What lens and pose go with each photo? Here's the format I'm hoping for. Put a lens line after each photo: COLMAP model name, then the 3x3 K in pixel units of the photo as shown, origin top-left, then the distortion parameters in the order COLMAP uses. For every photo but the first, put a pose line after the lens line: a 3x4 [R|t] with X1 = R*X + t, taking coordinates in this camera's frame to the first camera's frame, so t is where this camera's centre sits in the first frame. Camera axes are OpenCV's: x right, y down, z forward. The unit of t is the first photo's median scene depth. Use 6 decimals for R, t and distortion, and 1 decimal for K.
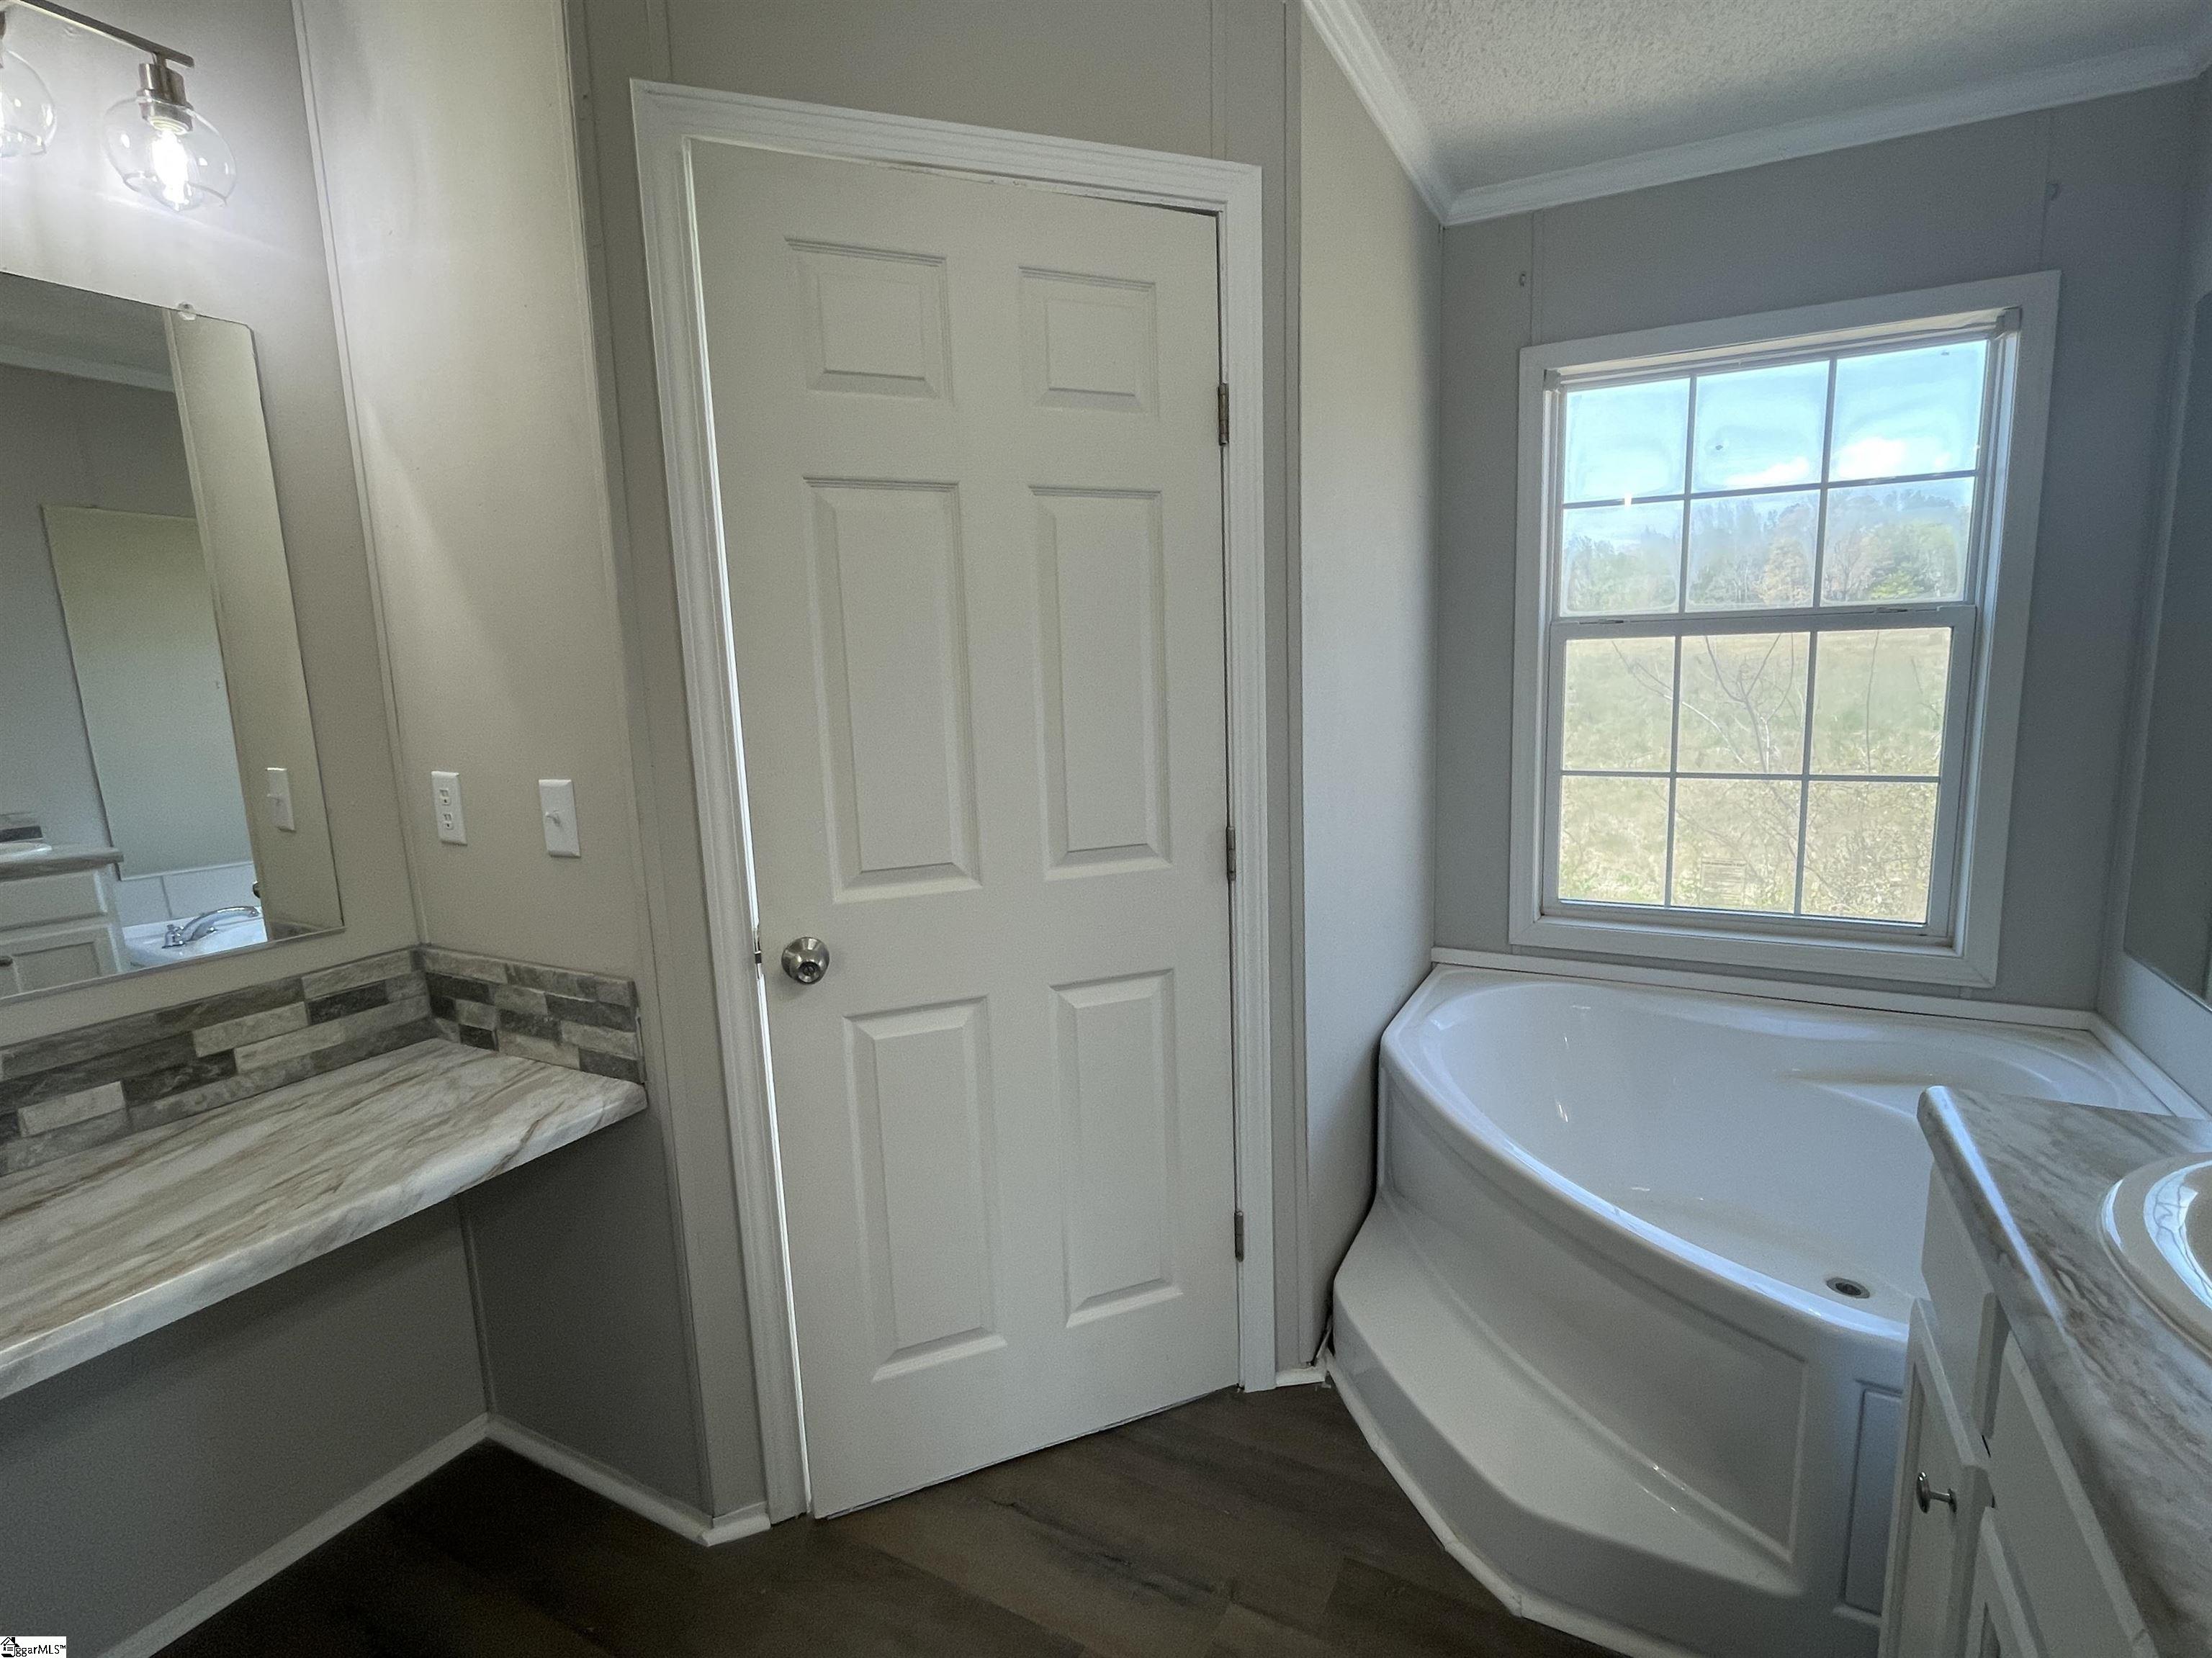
lens RADIAL K [[1043.3, 0, 1162.4], [0, 1043.3, 815.3], [0, 0, 1]] dist [0.000395, -0.002242]
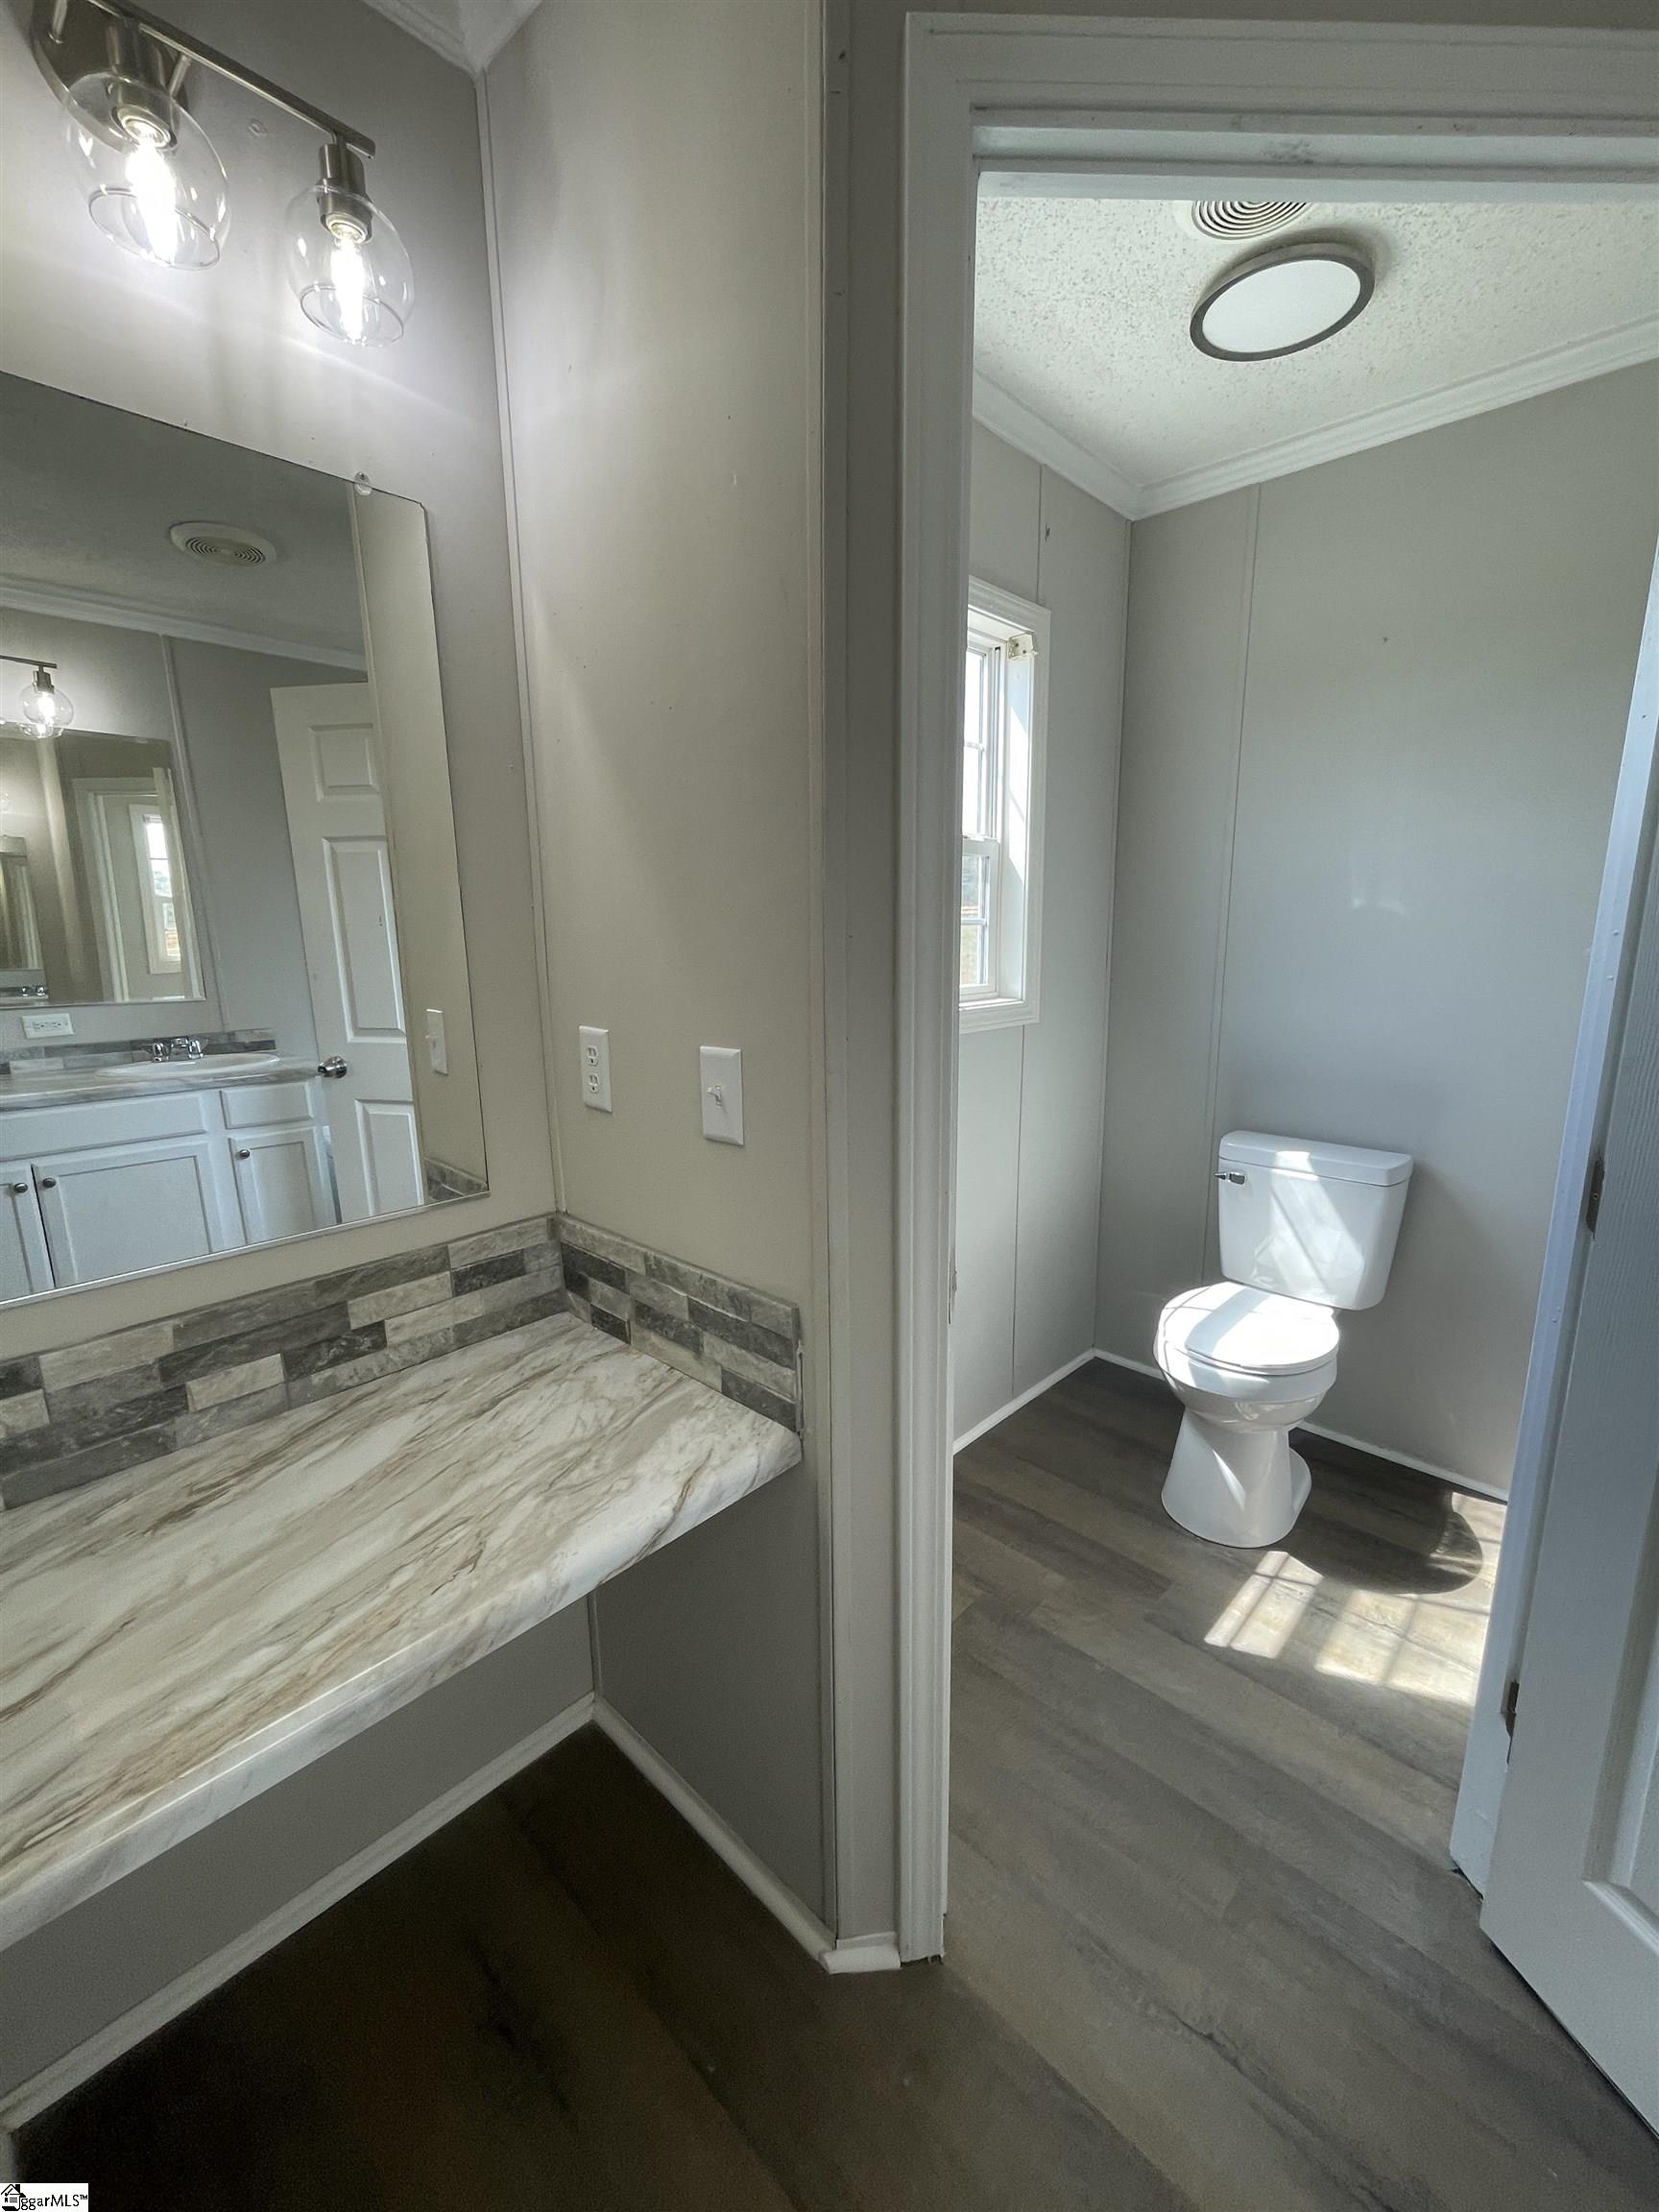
lens RADIAL K [[897.8, 0, 818.0], [0, 897.8, 1091.4], [0, 0, 1]] dist [-0.001027, -0.000453]
pose [[0.952909, 0.068999, -0.295304, -0.308762], [-0.056128, 0.997076, 0.051853, -0.041520], [0.298018, -0.032836, 0.953995, 0.367992]]
